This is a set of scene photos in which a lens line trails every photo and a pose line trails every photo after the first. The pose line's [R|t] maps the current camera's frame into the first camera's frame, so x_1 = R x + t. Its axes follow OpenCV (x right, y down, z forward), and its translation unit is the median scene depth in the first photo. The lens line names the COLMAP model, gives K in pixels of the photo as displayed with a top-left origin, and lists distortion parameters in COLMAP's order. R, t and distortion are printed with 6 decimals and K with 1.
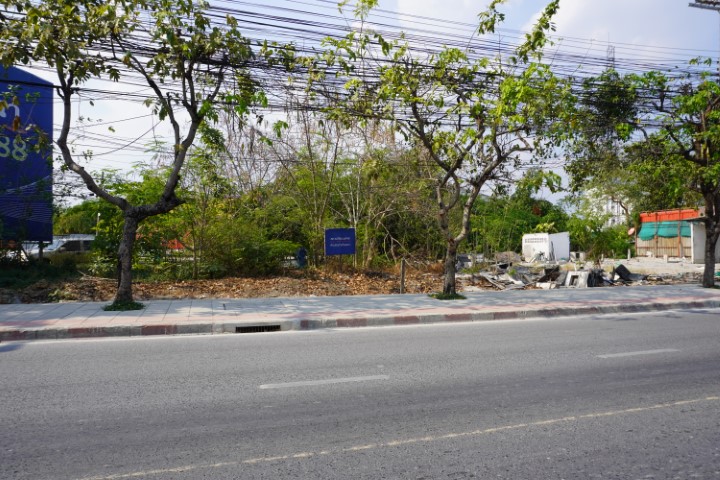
lens RADIAL K [[479.7, 0, 360.4], [0, 479.7, 243.9], [0, 0, 1]] dist [-0.045663, 0.025977]
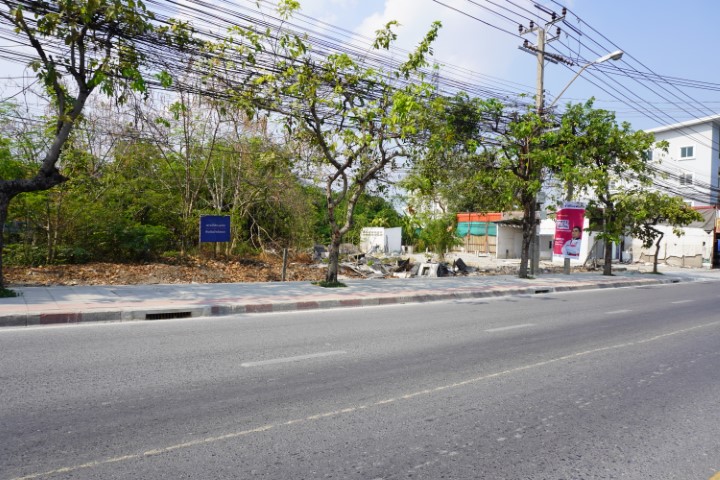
lens RADIAL K [[479.7, 0, 360.4], [0, 479.7, 243.9], [0, 0, 1]] dist [-0.045663, 0.025977]
pose [[0.936787, 0.032308, 0.348406, -0.143227], [-0.040302, 0.999064, 0.015720, -0.001131], [-0.347572, -0.028768, 0.937212, -0.040835]]
